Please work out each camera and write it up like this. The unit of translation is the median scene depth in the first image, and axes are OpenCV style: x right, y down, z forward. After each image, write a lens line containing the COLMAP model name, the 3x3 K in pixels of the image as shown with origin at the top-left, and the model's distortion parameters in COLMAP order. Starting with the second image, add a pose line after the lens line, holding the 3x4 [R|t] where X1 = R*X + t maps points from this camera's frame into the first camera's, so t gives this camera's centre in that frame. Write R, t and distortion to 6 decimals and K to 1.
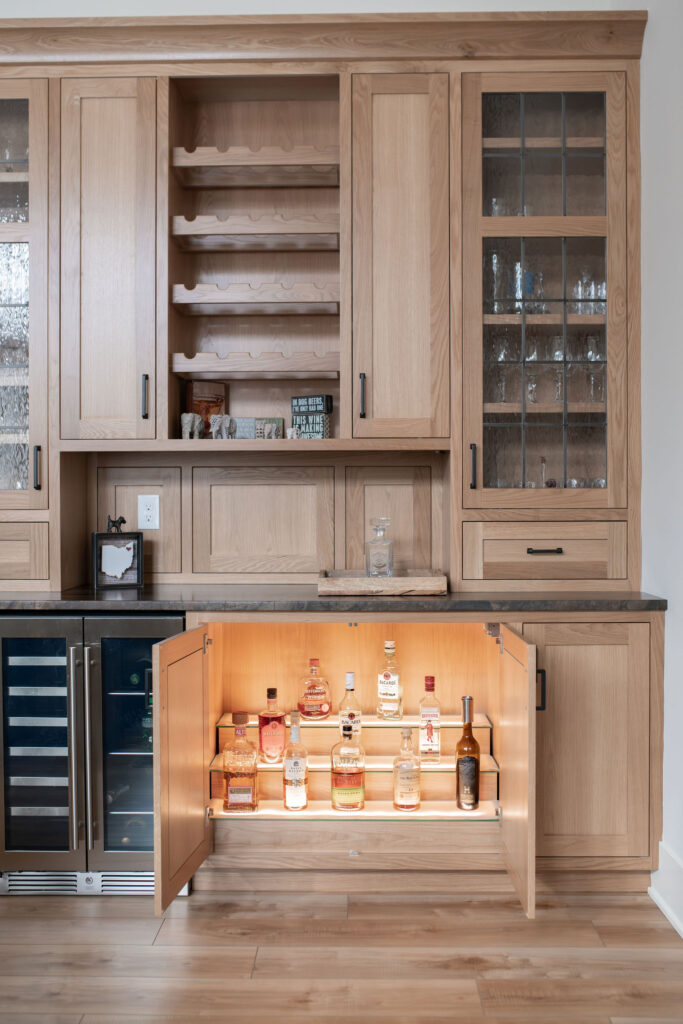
lens RADIAL K [[1008.1, 0, 308.3], [0, 1008.1, 513.9], [0, 0, 1]] dist [-0.060230, 0.128870]
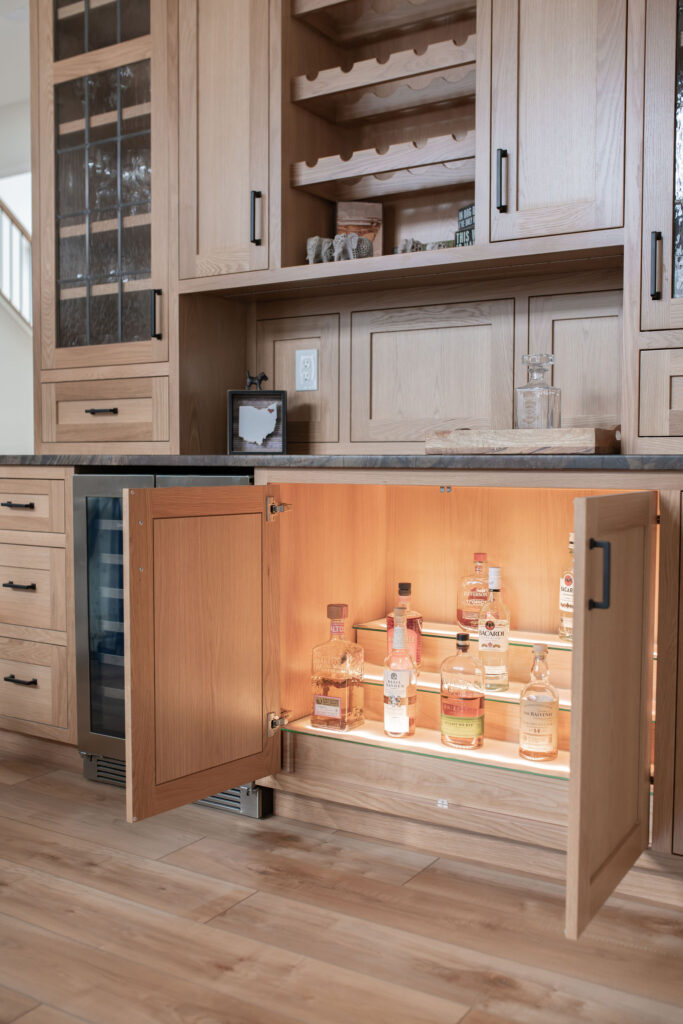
lens RADIAL K [[1008.1, 0, 308.3], [0, 1008.1, 513.9], [0, 0, 1]] dist [-0.060230, 0.128870]
pose [[0.860043, 0.034464, -0.509056, 0.316725], [-0.013138, 0.998881, 0.045431, 0.092199], [0.510052, -0.032385, 0.859534, 0.315910]]
